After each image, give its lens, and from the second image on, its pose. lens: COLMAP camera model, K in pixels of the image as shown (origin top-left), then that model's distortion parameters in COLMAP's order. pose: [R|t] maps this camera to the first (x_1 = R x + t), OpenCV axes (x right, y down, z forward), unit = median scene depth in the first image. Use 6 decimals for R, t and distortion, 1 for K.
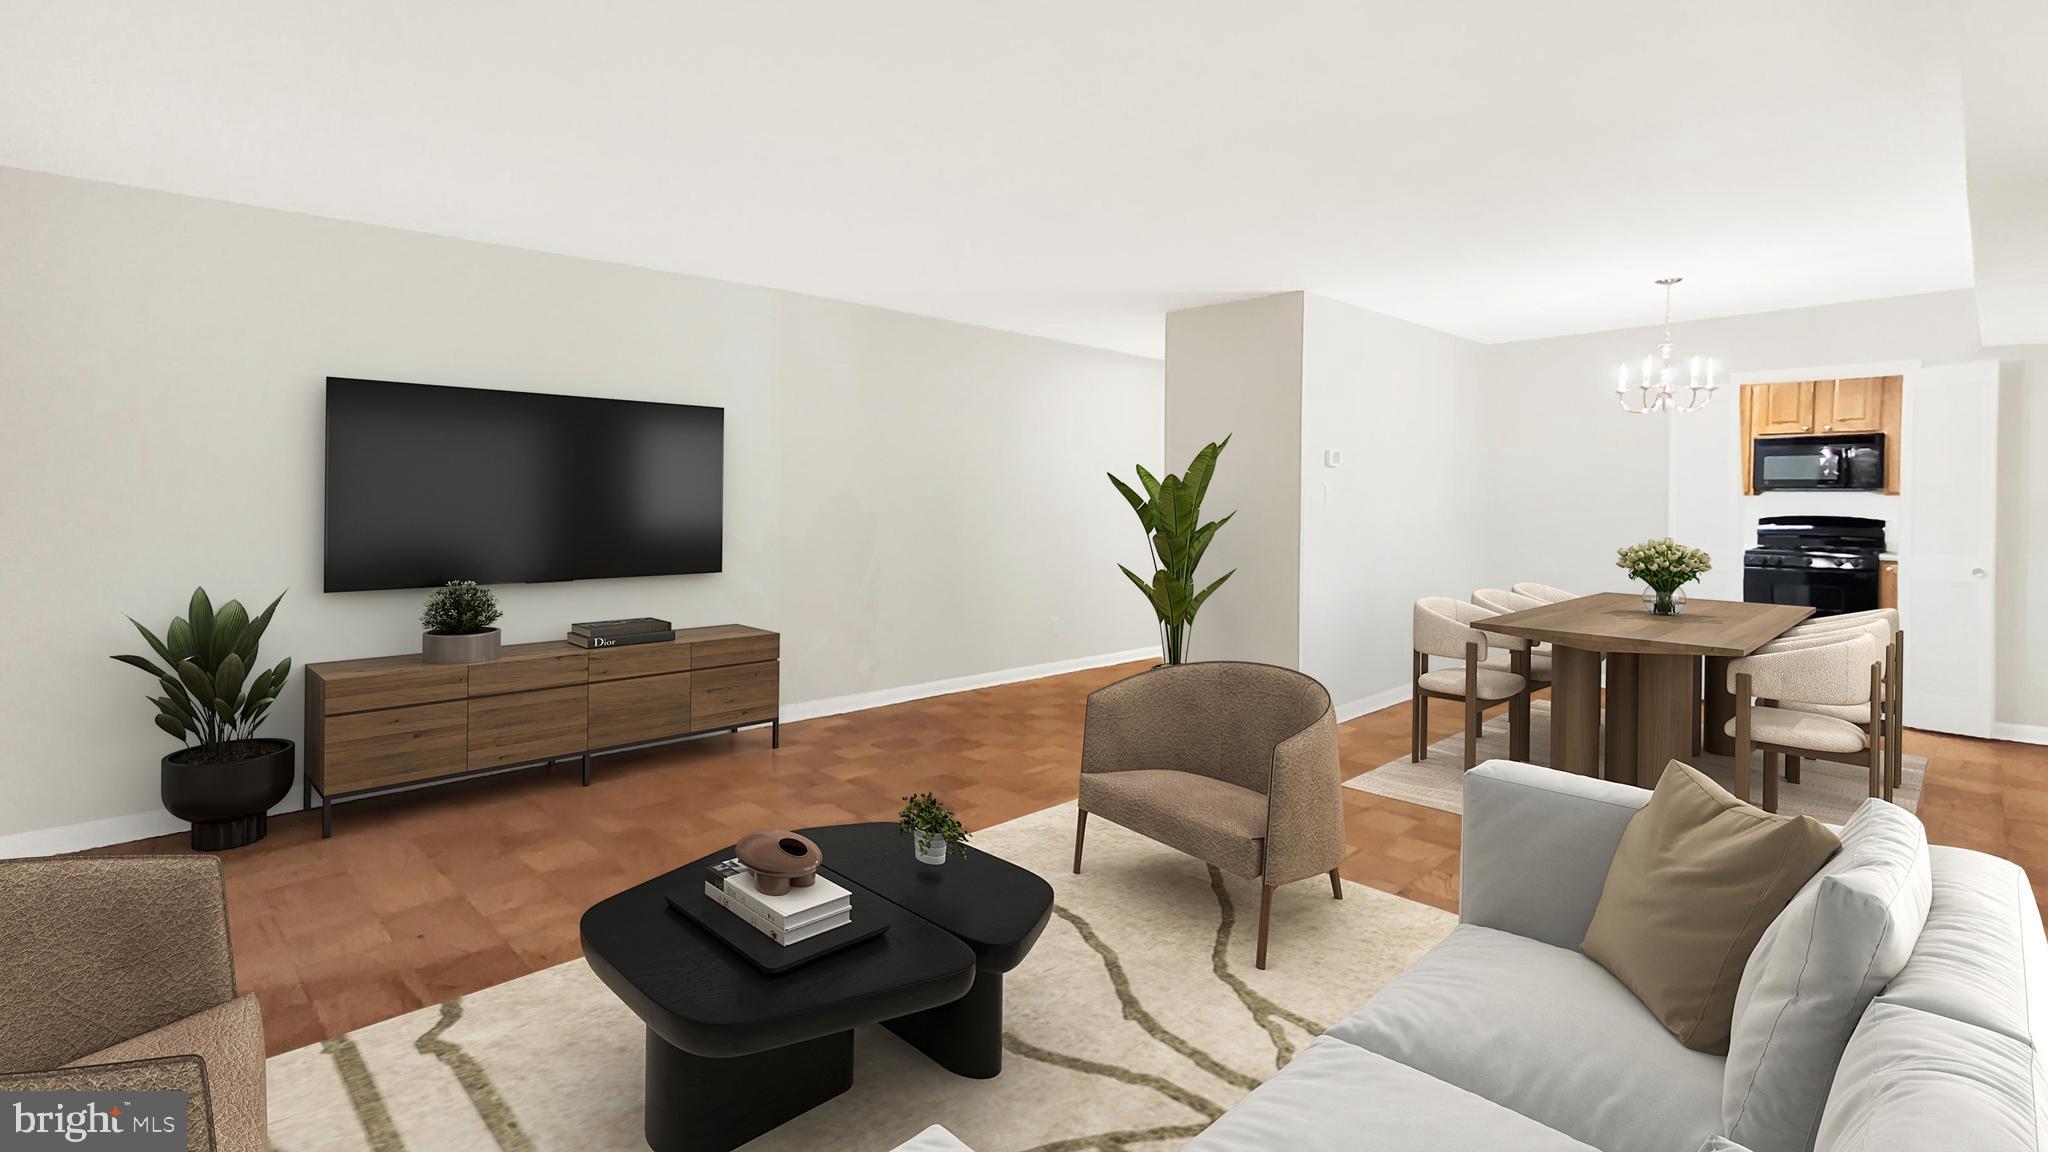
lens RADIAL K [[956.3, 0, 1028.0], [0, 956.3, 593.2], [0, 0, 1]] dist [-0.001756, 0.000157]
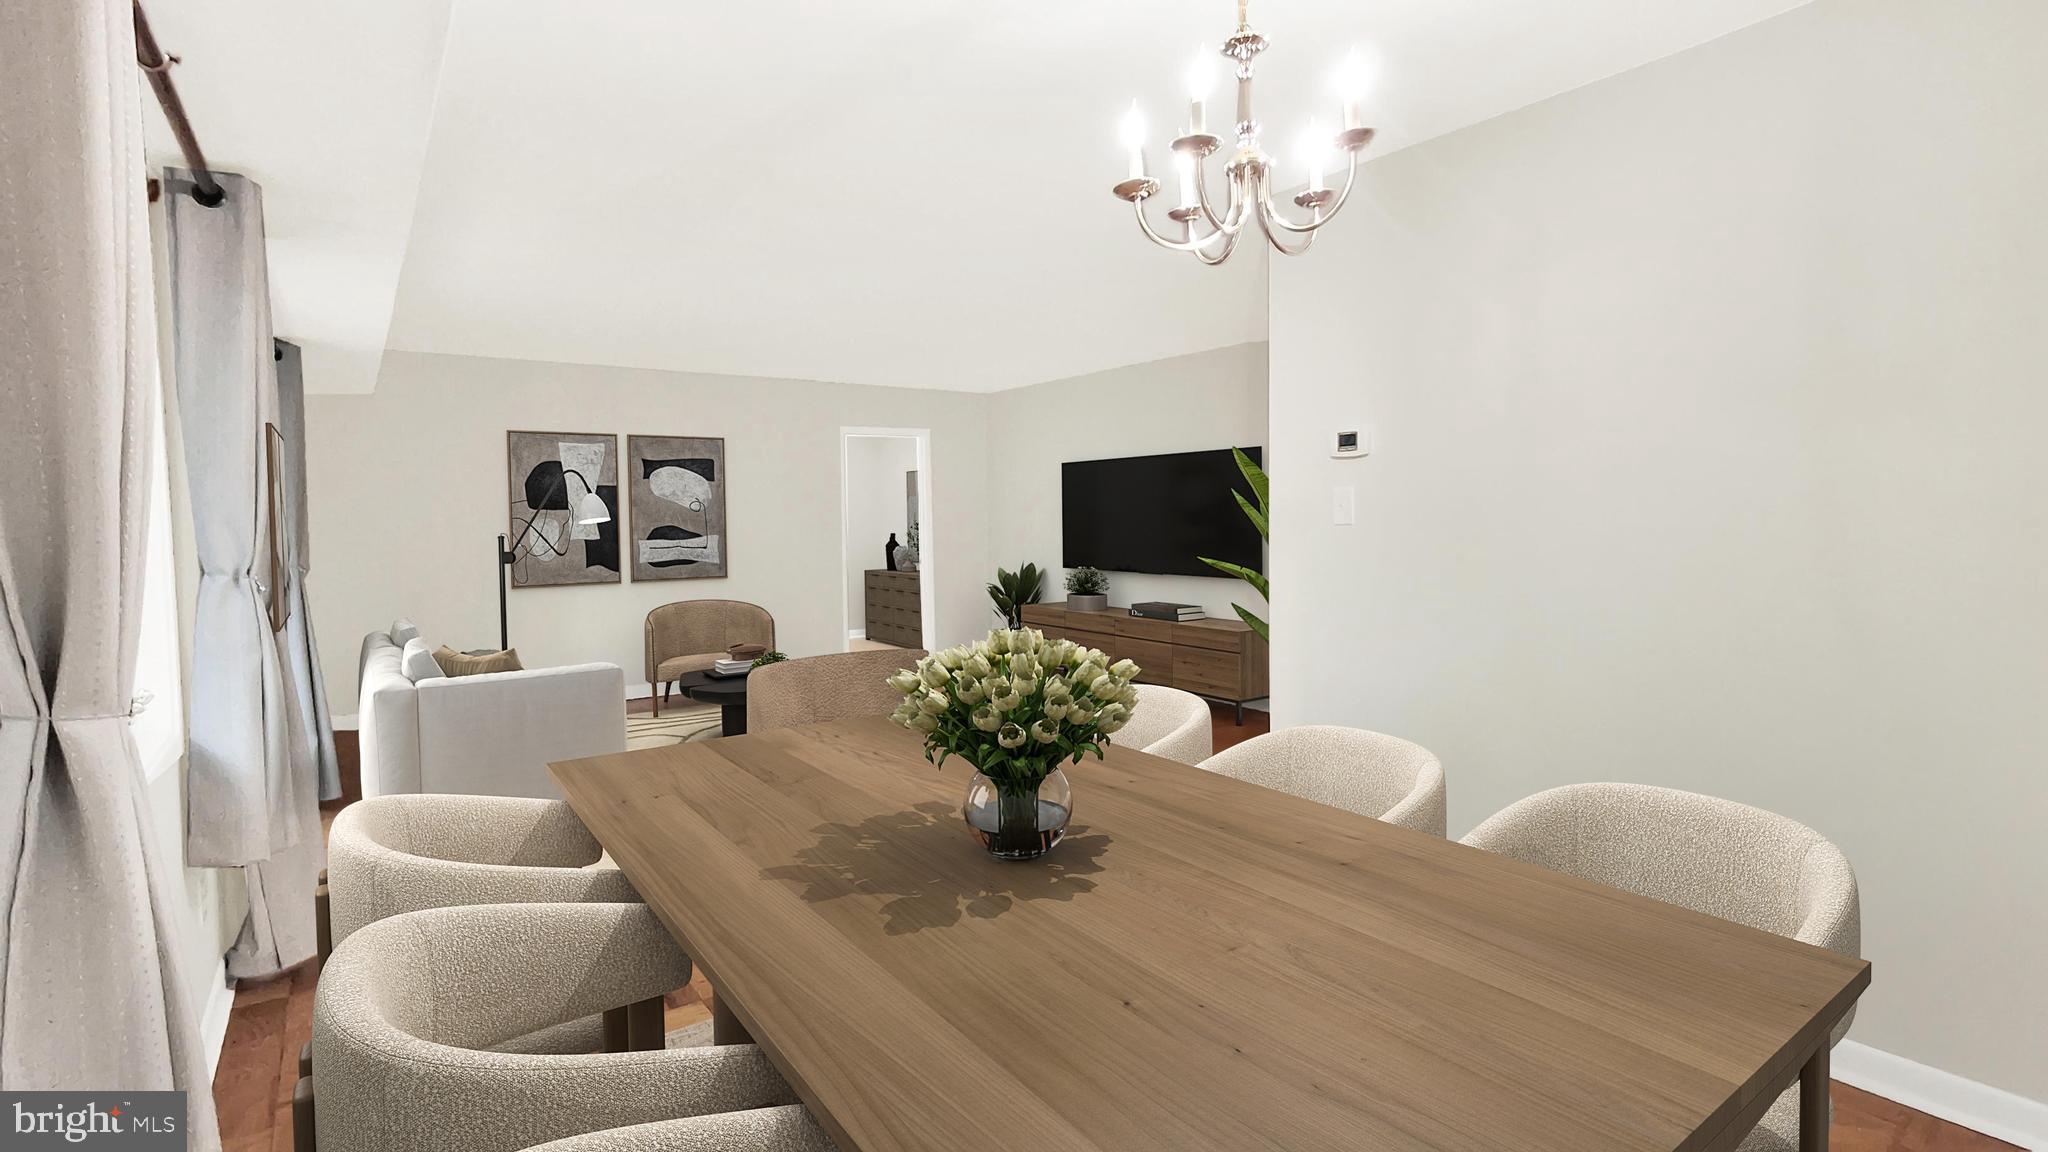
lens RADIAL K [[956.3, 0, 1026.7], [0, 956.3, 564.6], [0, 0, 1]] dist [-0.001756, 0.000157]
pose [[-0.167530, 0.045080, -0.984836, 0.894741], [-0.094573, 0.993612, 0.061570, -0.085121], [0.981320, 0.103454, -0.162197, 0.852597]]
